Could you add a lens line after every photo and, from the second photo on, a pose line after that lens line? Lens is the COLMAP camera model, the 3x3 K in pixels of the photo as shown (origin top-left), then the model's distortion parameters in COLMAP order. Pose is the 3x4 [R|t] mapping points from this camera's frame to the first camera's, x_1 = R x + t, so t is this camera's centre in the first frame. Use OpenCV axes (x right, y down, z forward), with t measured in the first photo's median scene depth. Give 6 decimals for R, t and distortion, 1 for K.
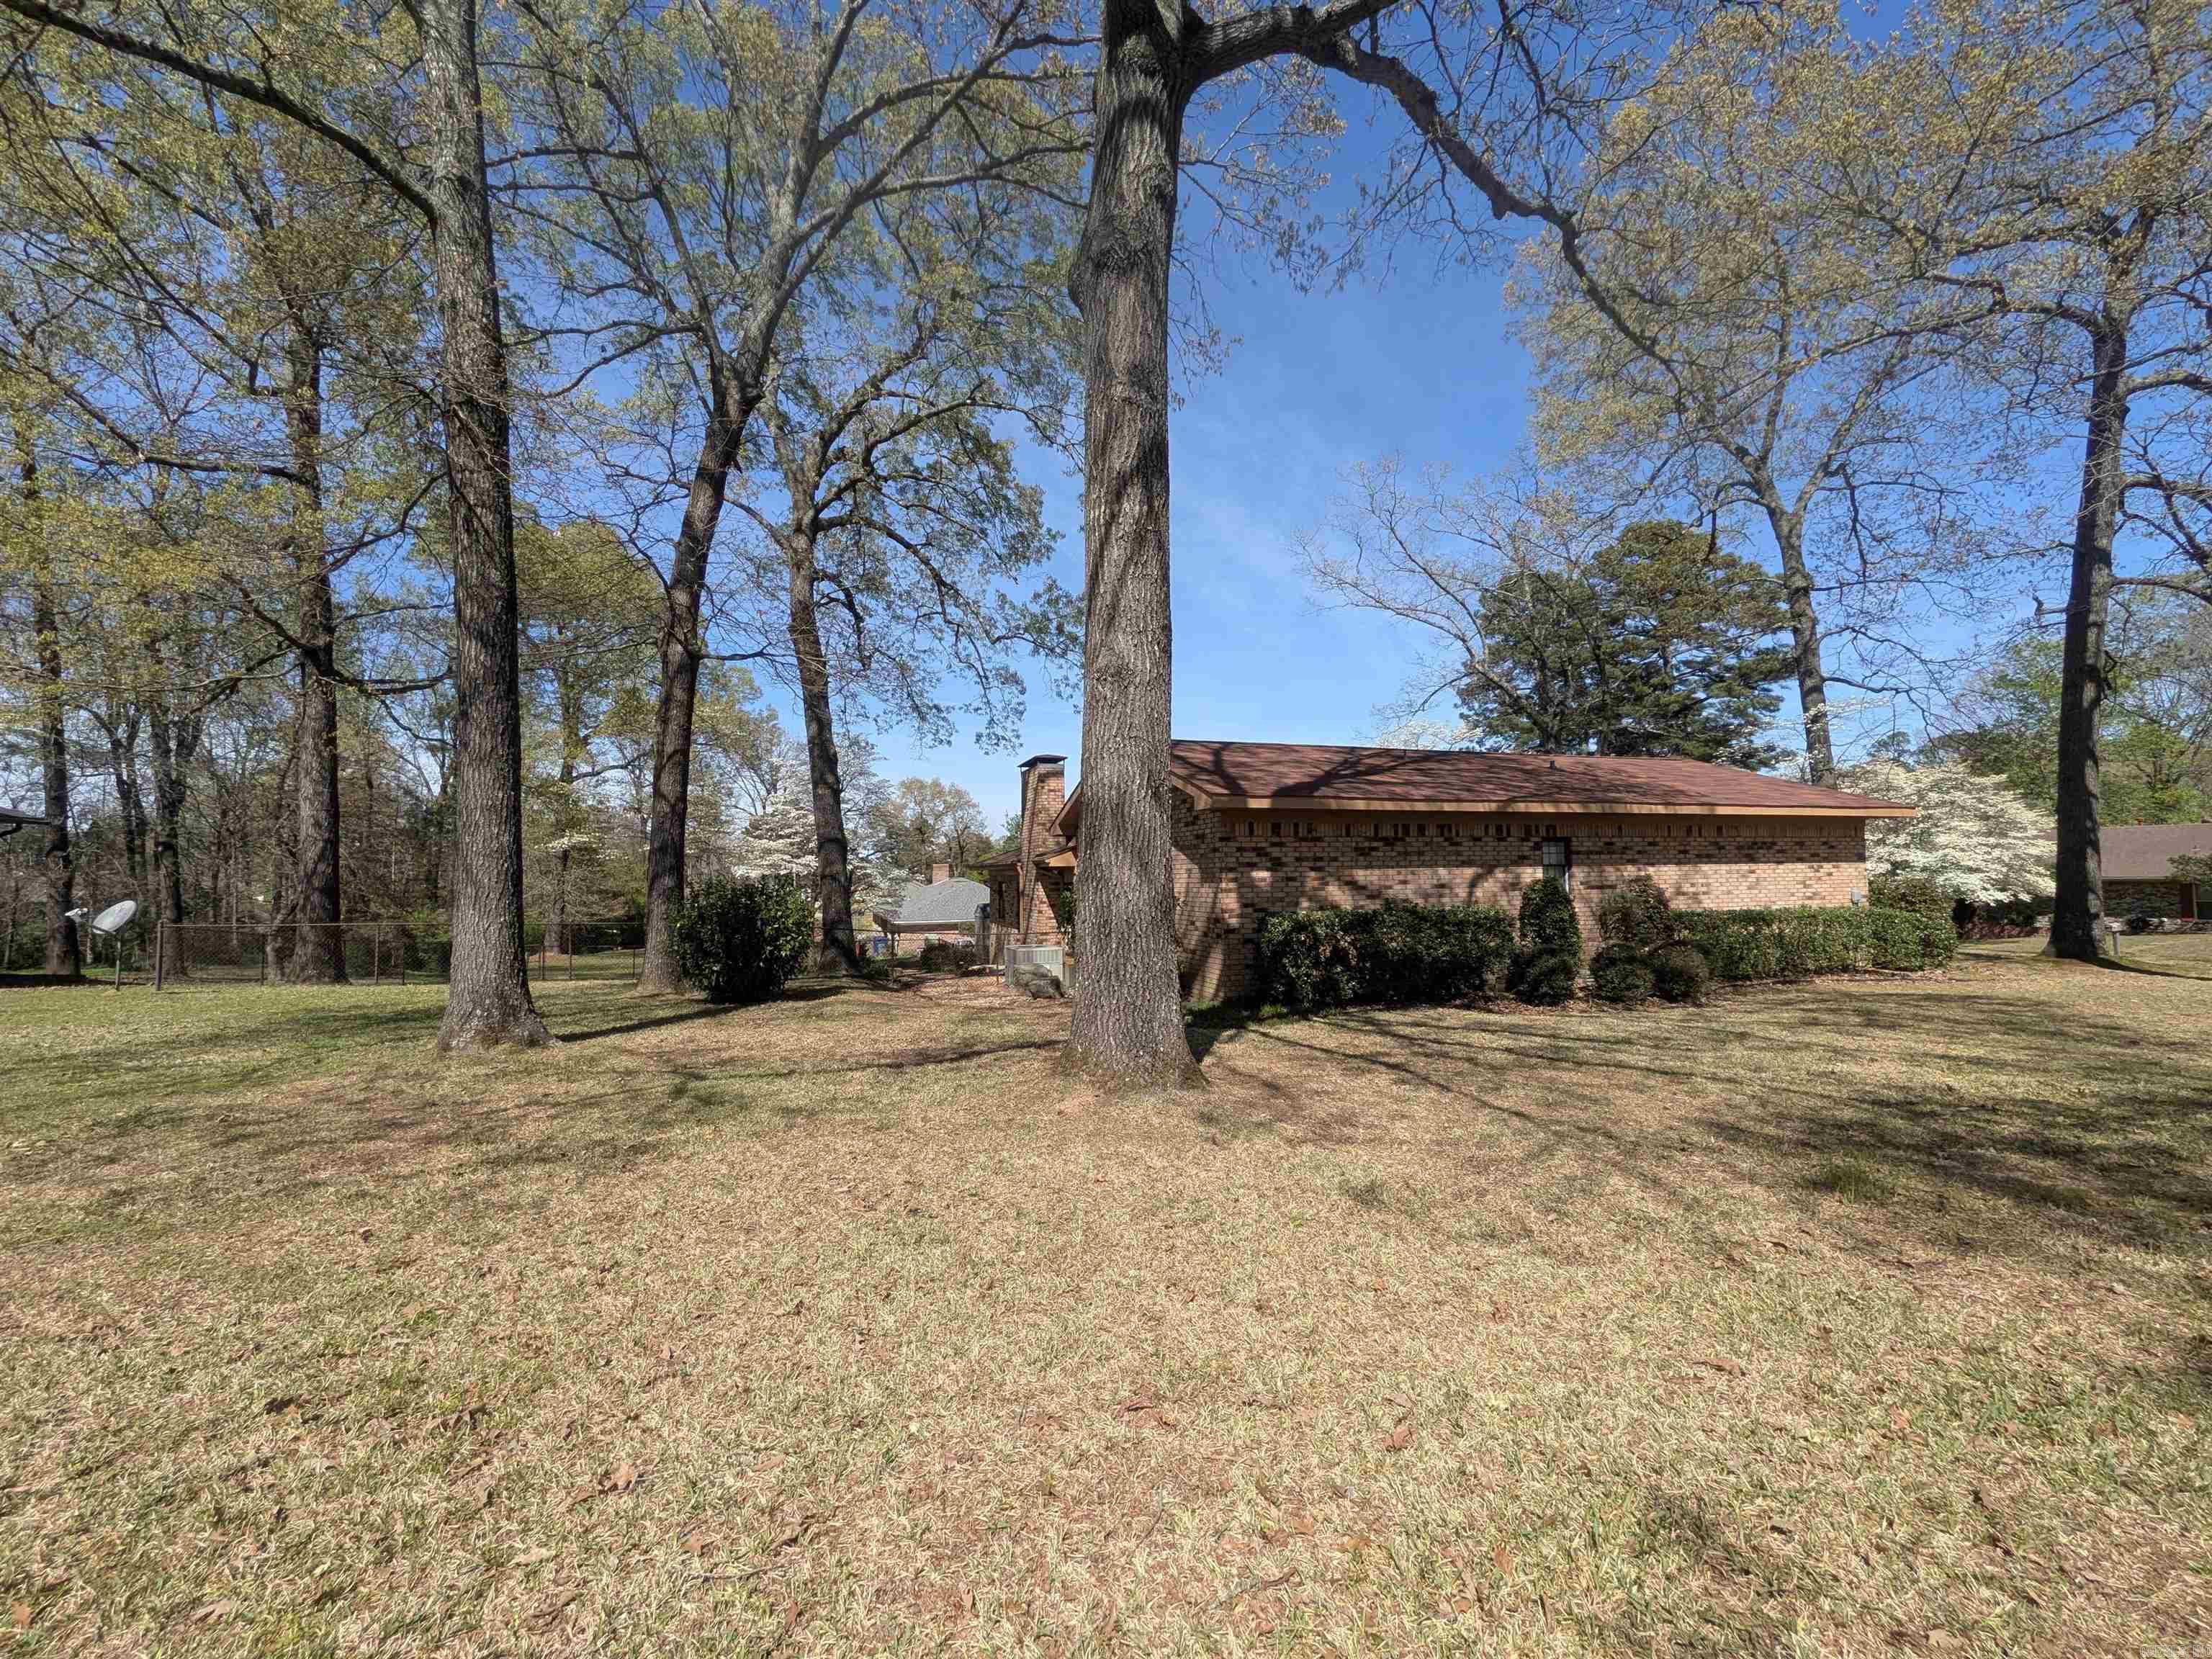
lens RADIAL K [[884.4, 0, 1060.2], [0, 884.4, 833.2], [0, 0, 1]] dist [0.006895, 0.000103]
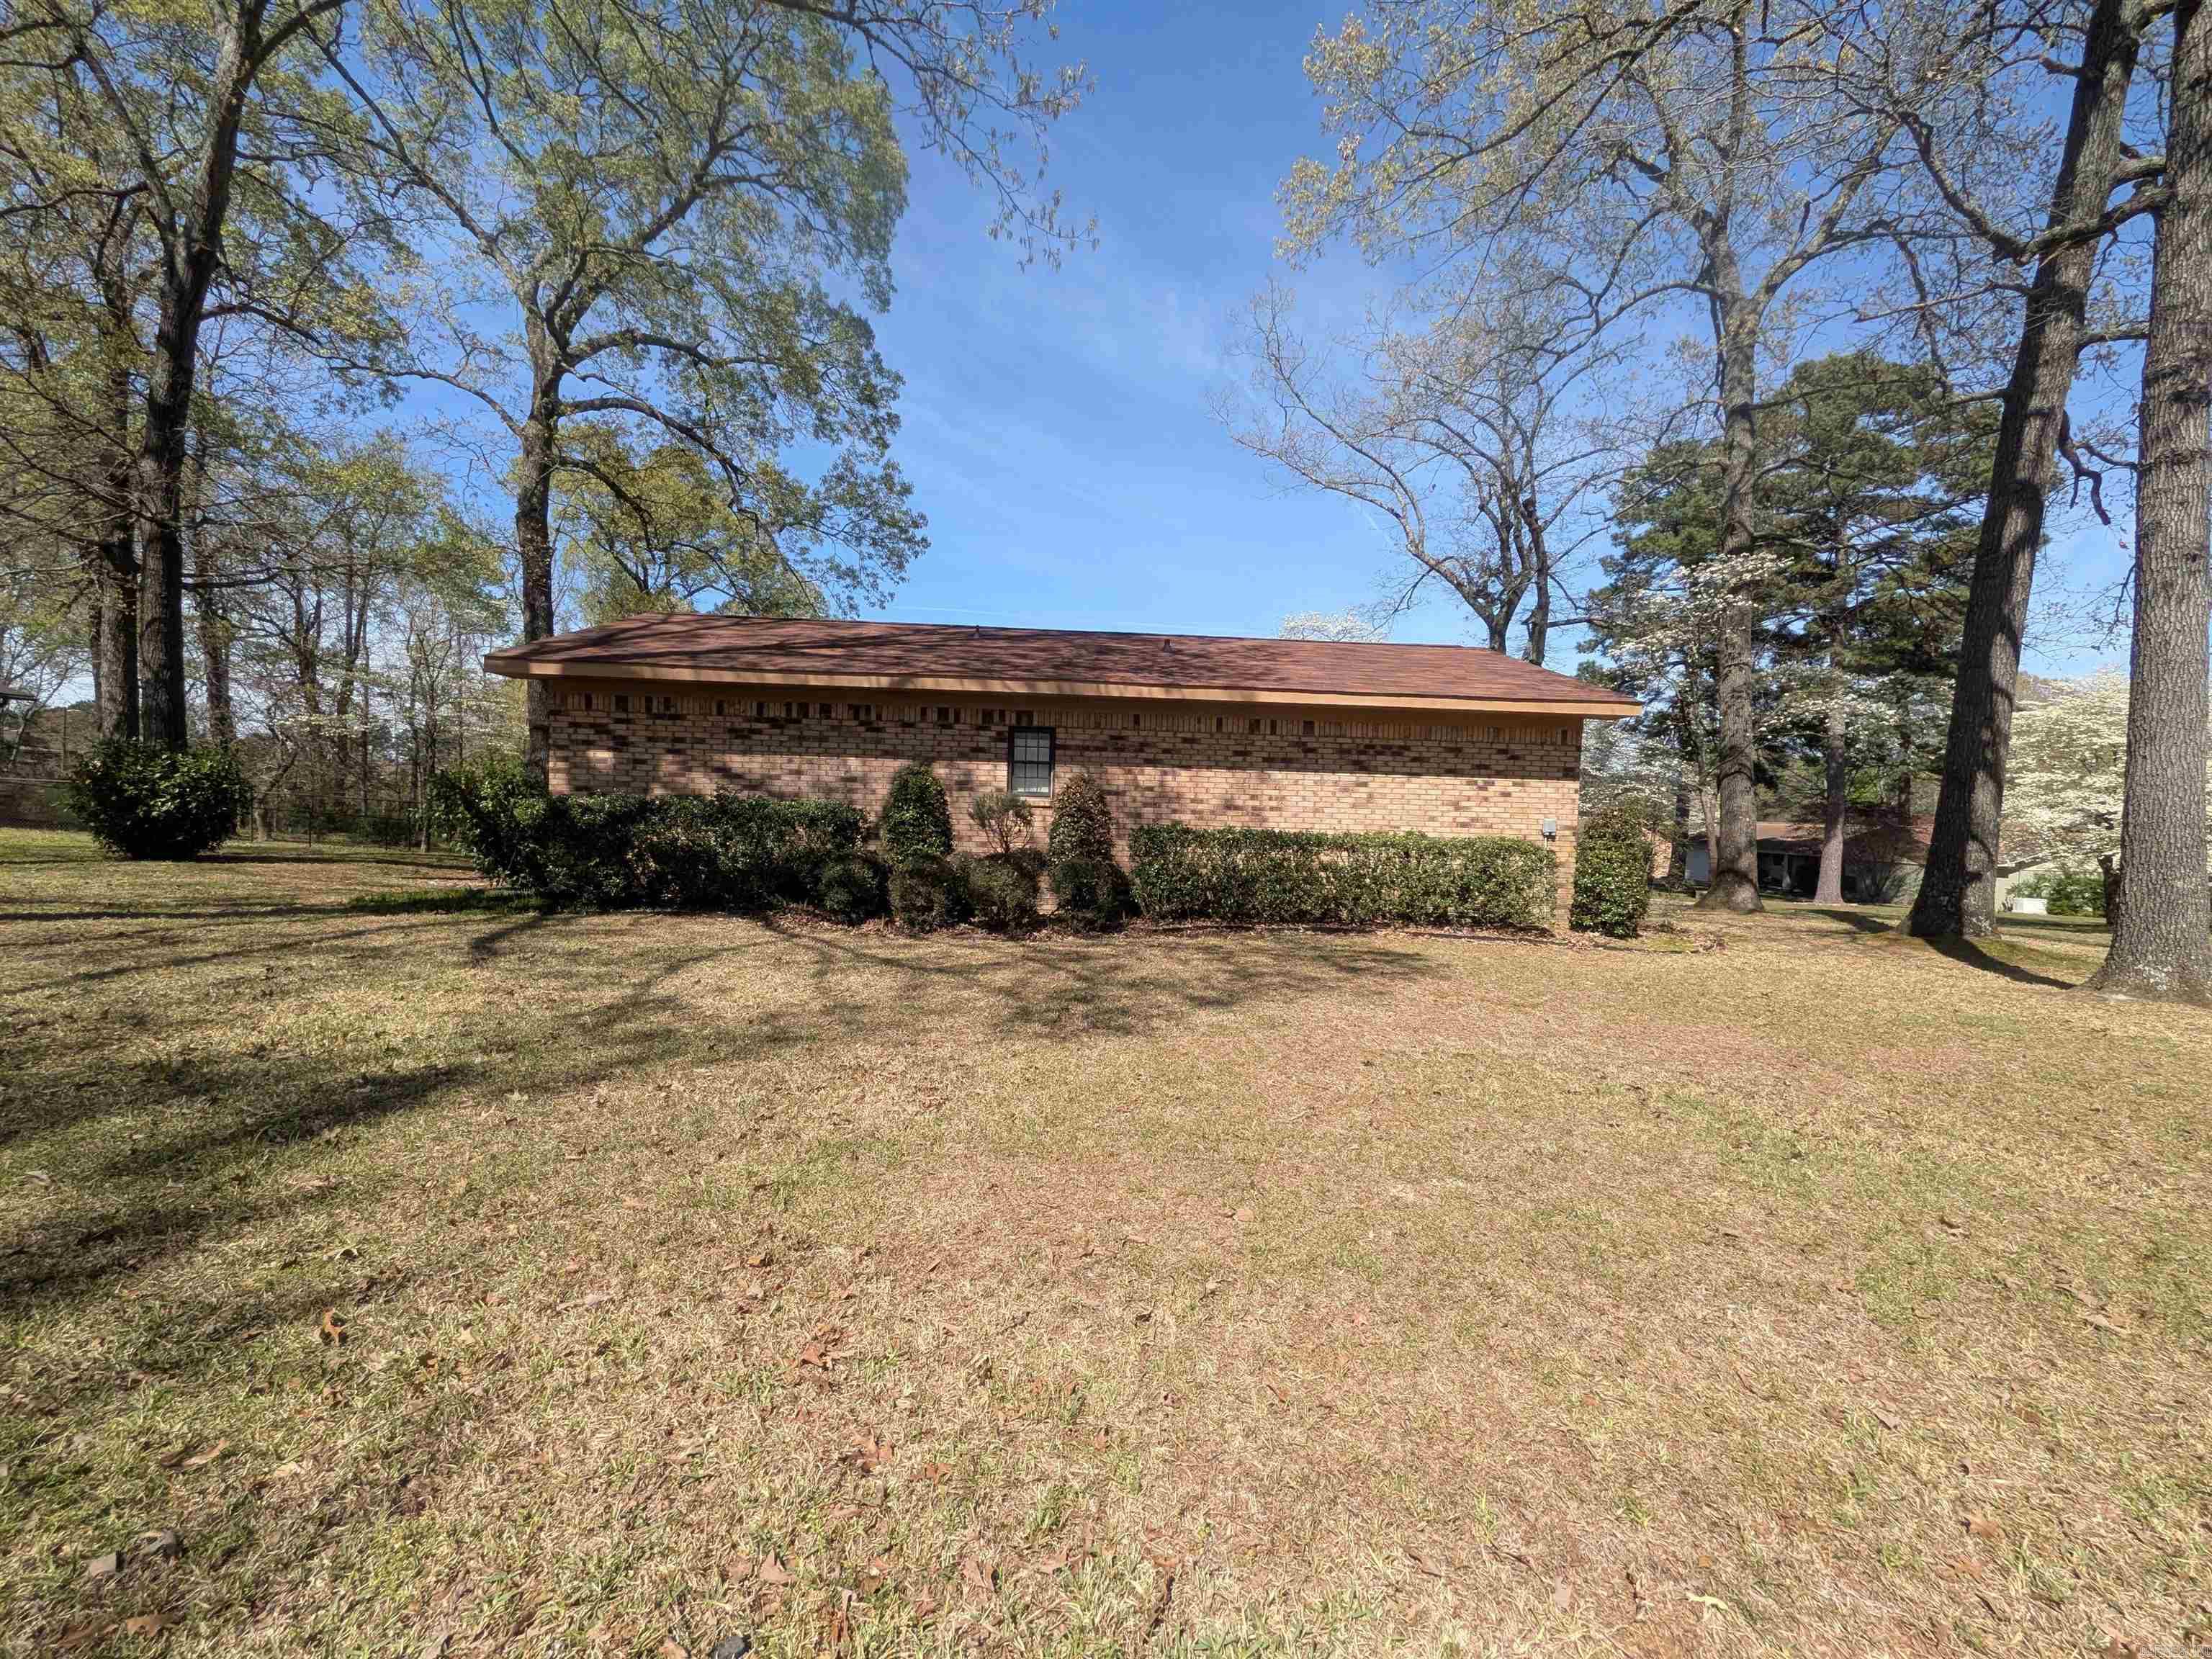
lens RADIAL K [[884.4, 0, 1060.2], [0, 884.4, 833.2], [0, 0, 1]] dist [0.006895, 0.000103]
pose [[0.965448, 0.052698, -0.255211, 0.792619], [-0.031387, 0.995725, 0.086870, 0.029889], [0.258698, -0.075858, 0.962975, 0.236465]]
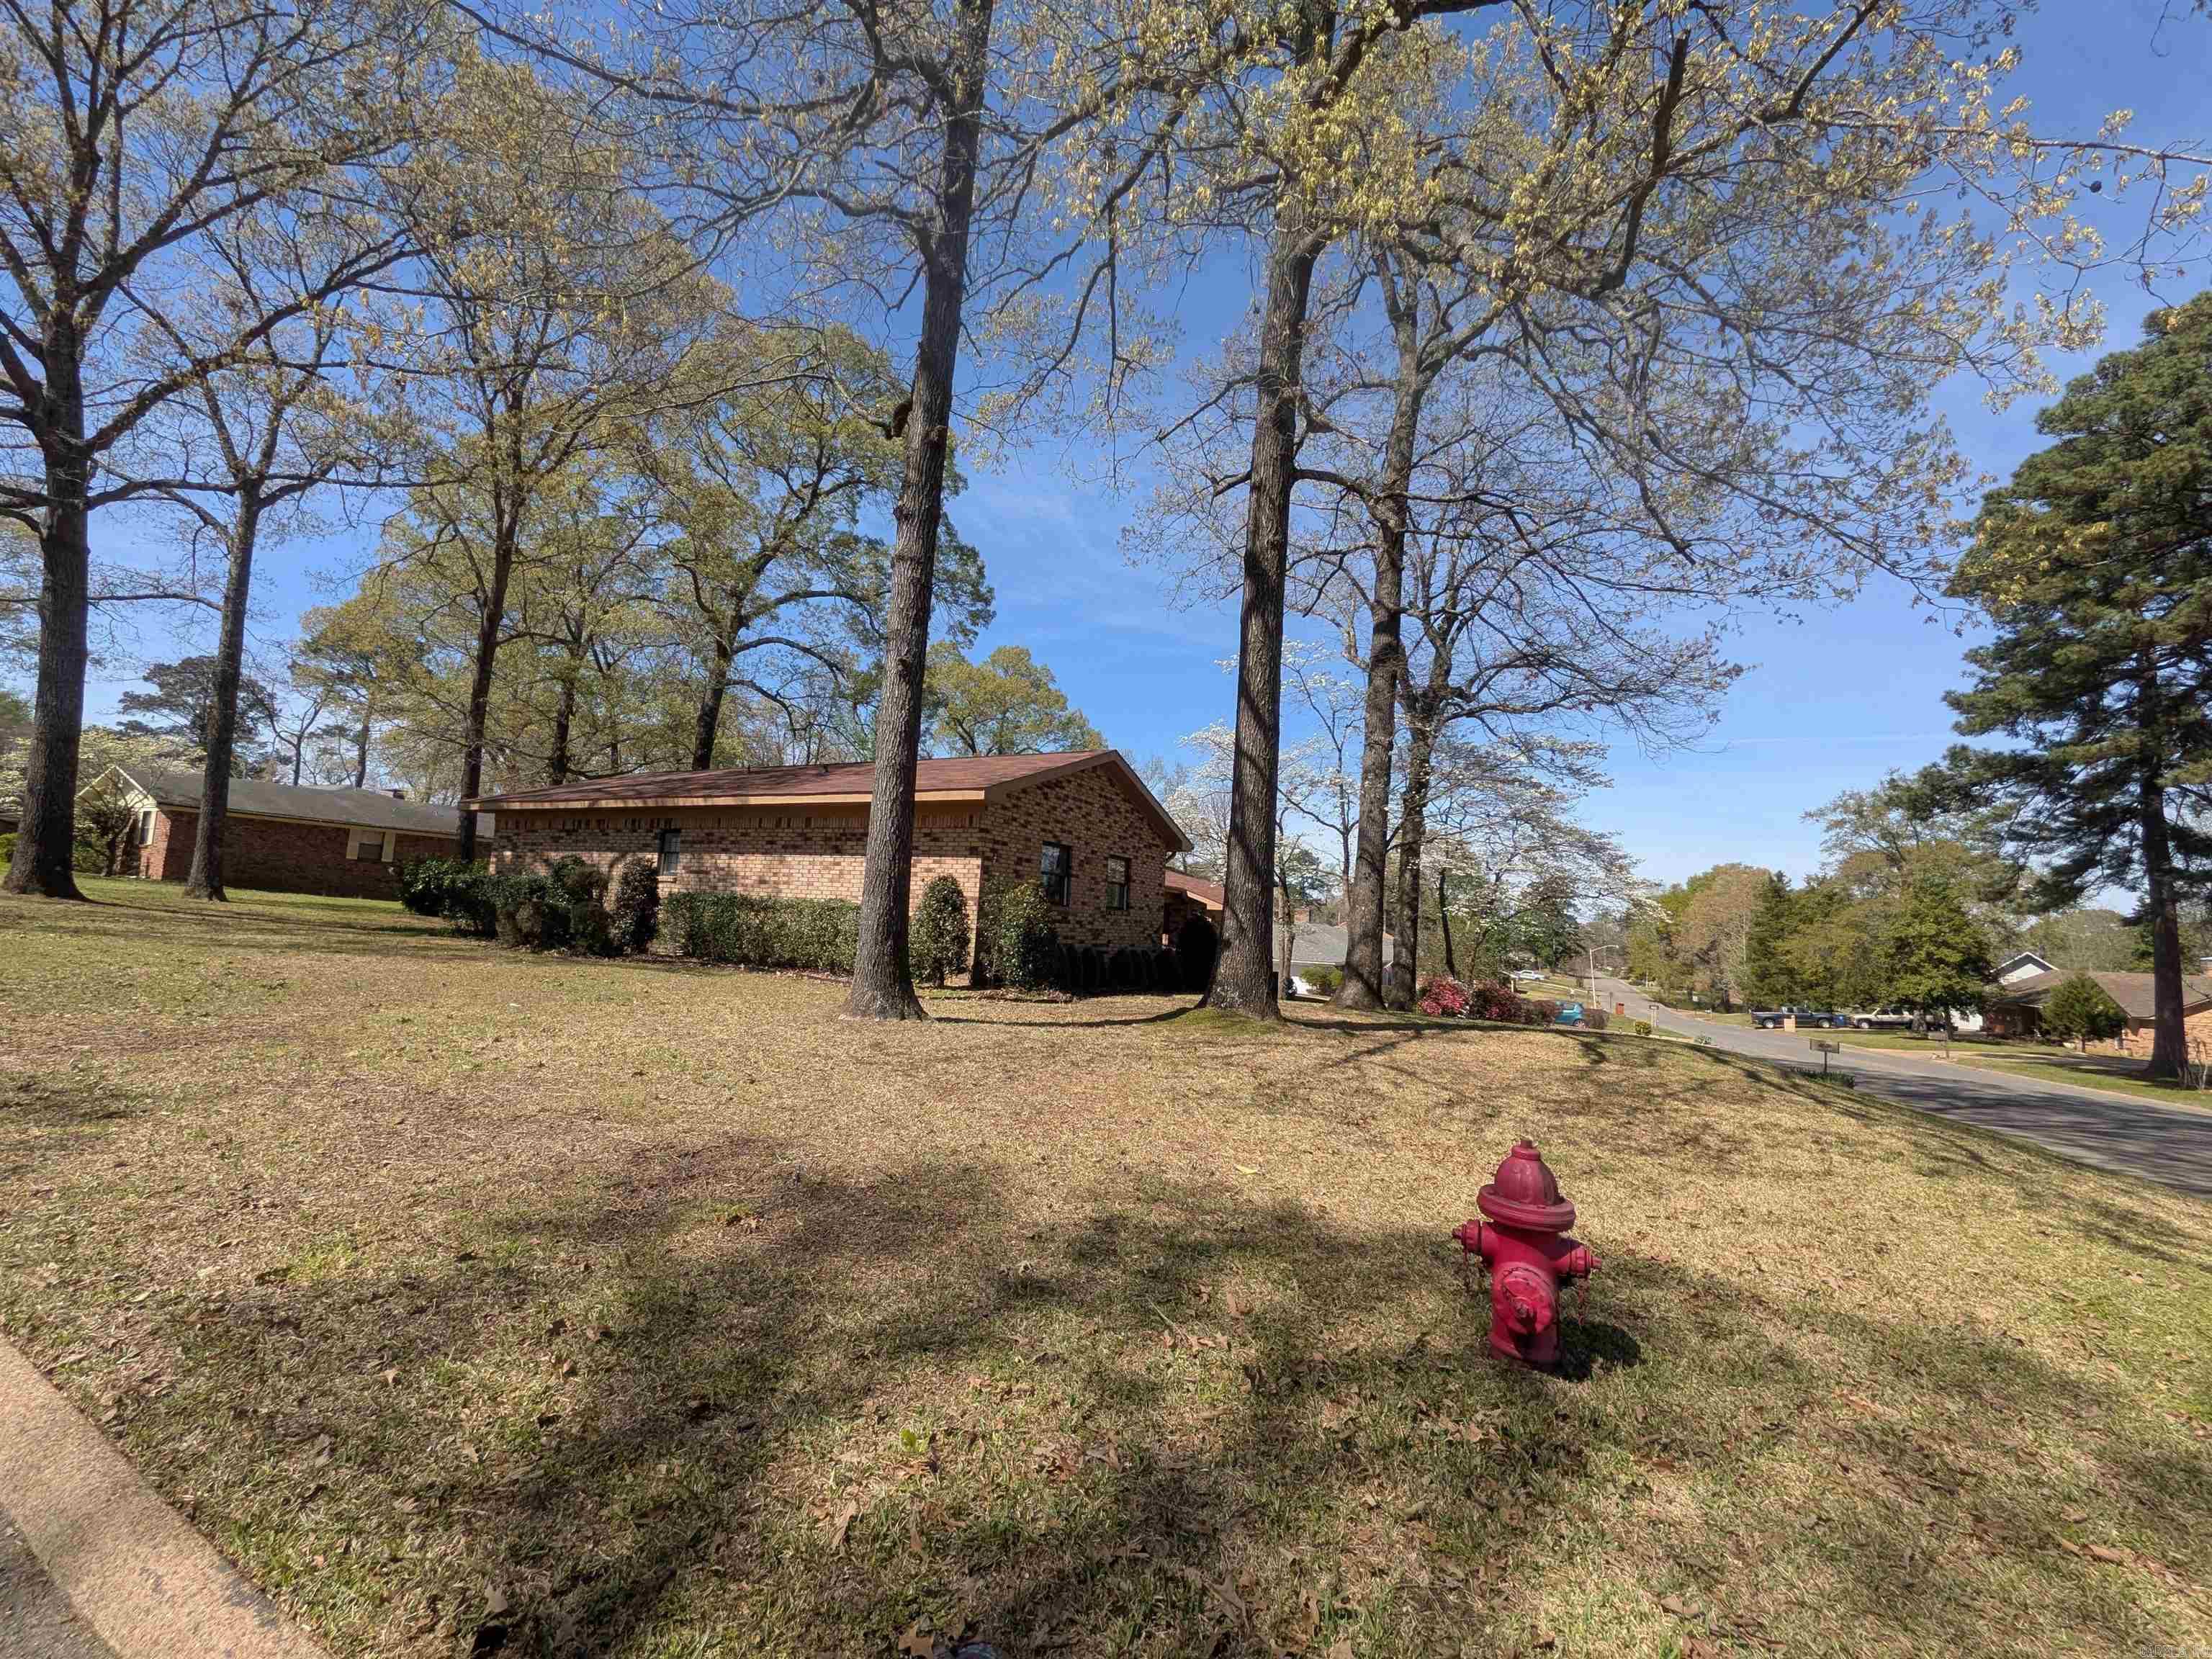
lens RADIAL K [[884.4, 0, 1060.2], [0, 884.4, 833.2], [0, 0, 1]] dist [0.006895, 0.000103]
pose [[0.684245, -0.017818, -0.729034, 1.788057], [-0.025356, 0.998516, -0.048202, 0.054612], [0.728811, 0.051467, 0.682778, 0.570212]]
